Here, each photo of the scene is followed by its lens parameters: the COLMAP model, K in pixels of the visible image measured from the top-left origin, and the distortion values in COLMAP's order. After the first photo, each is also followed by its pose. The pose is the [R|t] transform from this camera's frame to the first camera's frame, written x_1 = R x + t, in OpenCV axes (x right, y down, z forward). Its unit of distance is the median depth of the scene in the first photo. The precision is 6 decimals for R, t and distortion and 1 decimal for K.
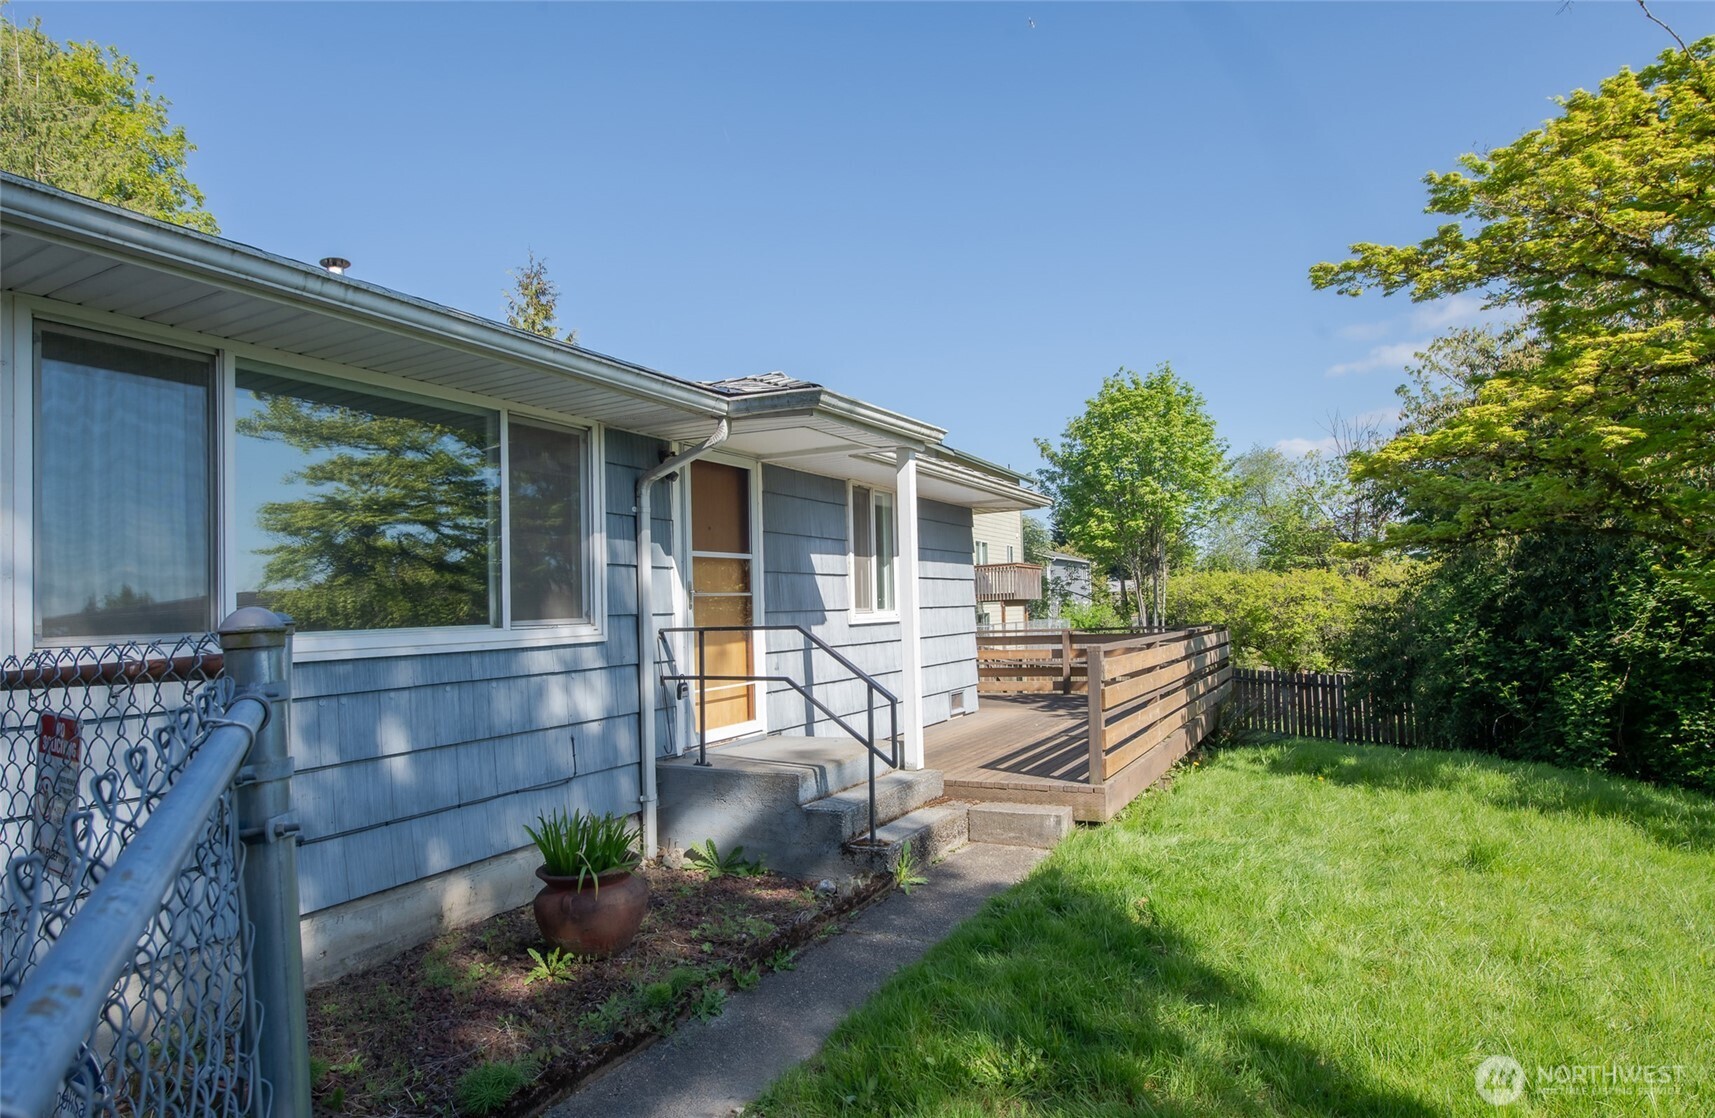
lens RADIAL K [[1005.7, 0, 706.4], [0, 1005.7, 638.3], [0, 0, 1]] dist [0.000650, -0.002337]
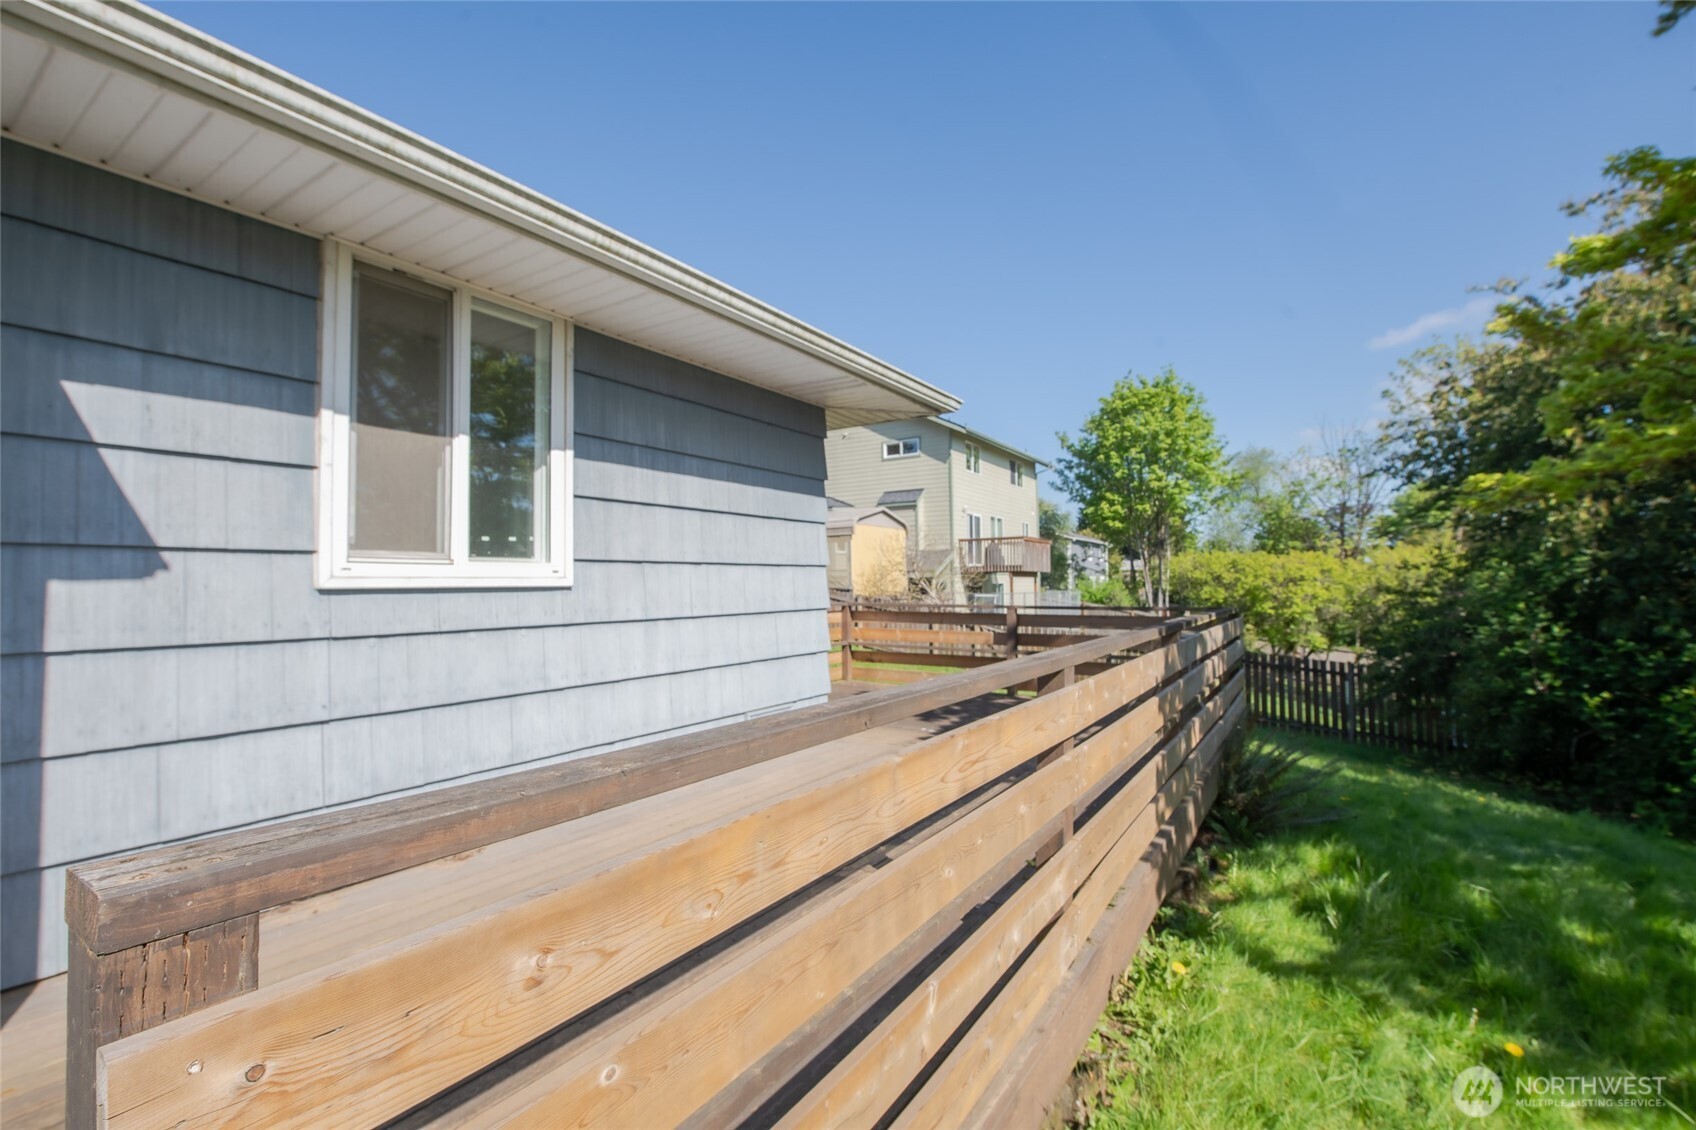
lens RADIAL K [[755.4, 0, 820.1], [0, 755.4, 552.4], [0, 0, 1]] dist [-0.008407, -0.001639]
pose [[0.999368, 0.032864, -0.013542, 0.094410], [-0.033599, 0.997737, -0.058232, -0.004917], [0.011597, 0.058650, 0.998211, 0.189997]]
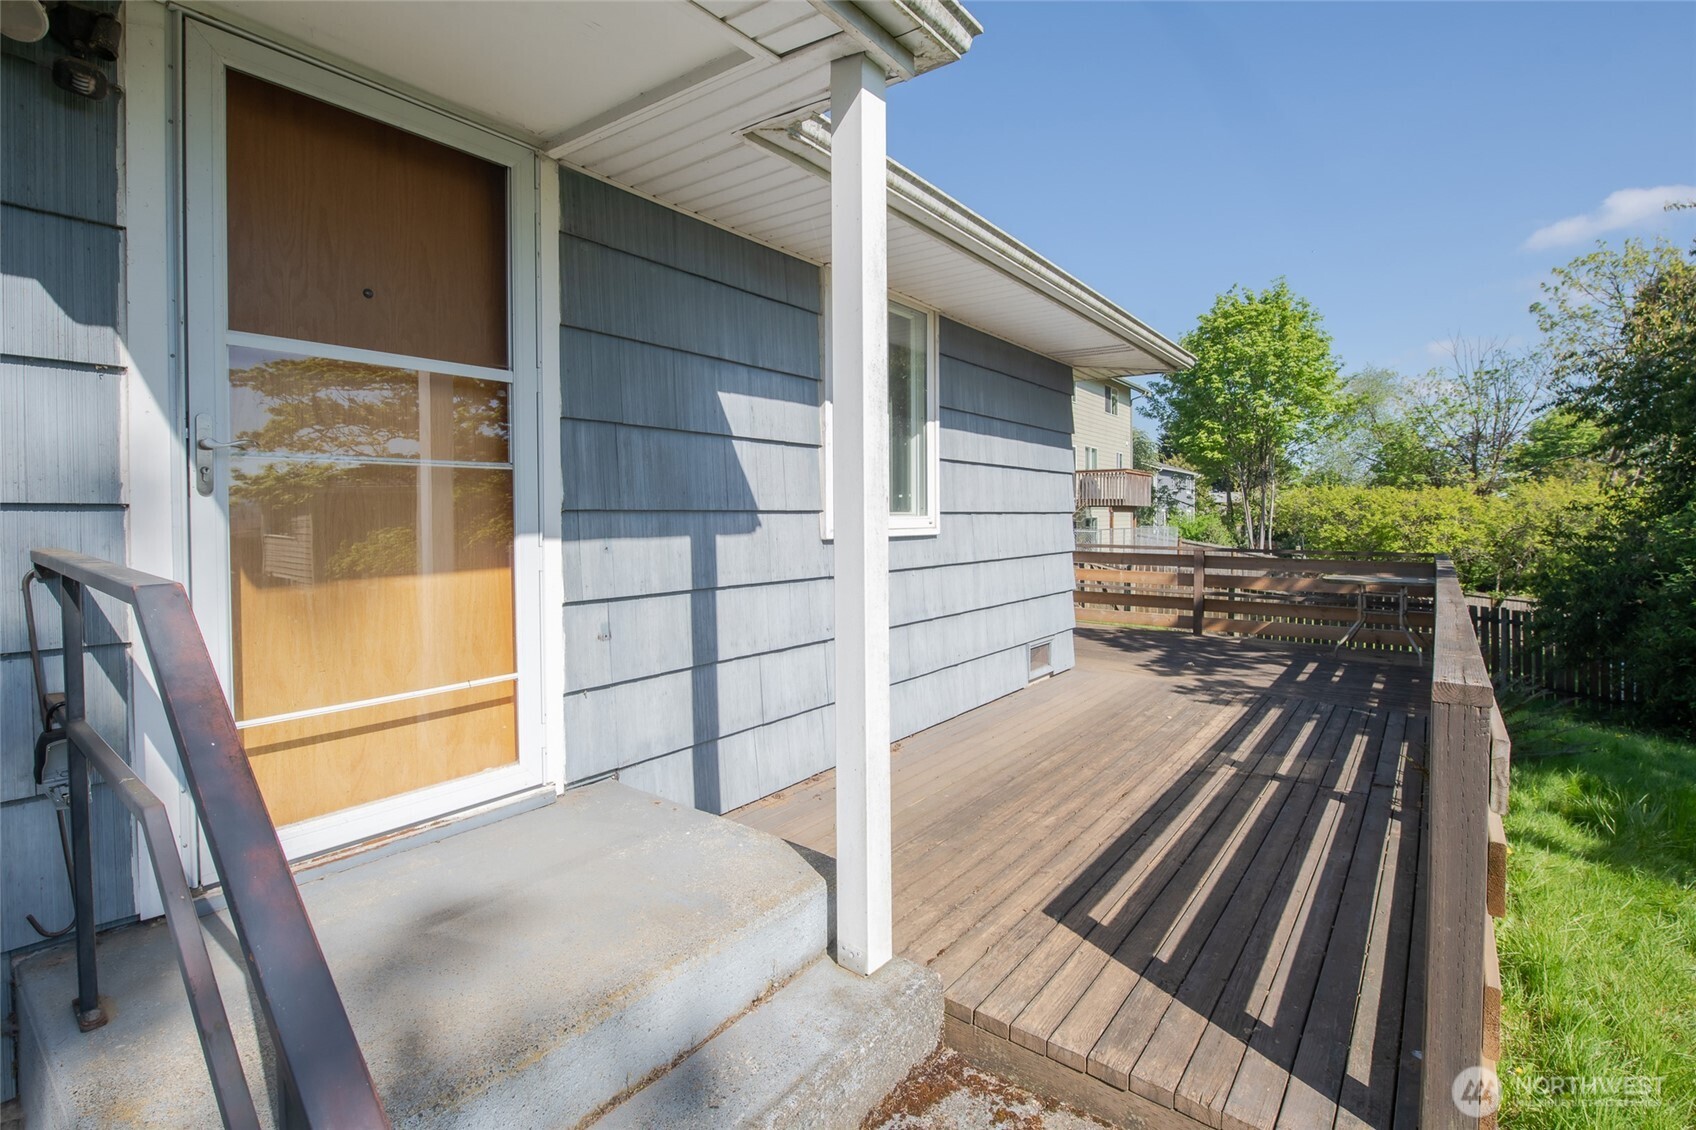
lens RADIAL K [[823.2, 0, 791.9], [0, 823.2, 514.6], [0, 0, 1]] dist [-0.001432, -0.000448]
pose [[0.996052, 0.041640, -0.078398, 0.043699], [-0.042744, 0.999008, -0.012457, -0.005765], [0.077802, 0.015758, 0.996844, 0.154655]]
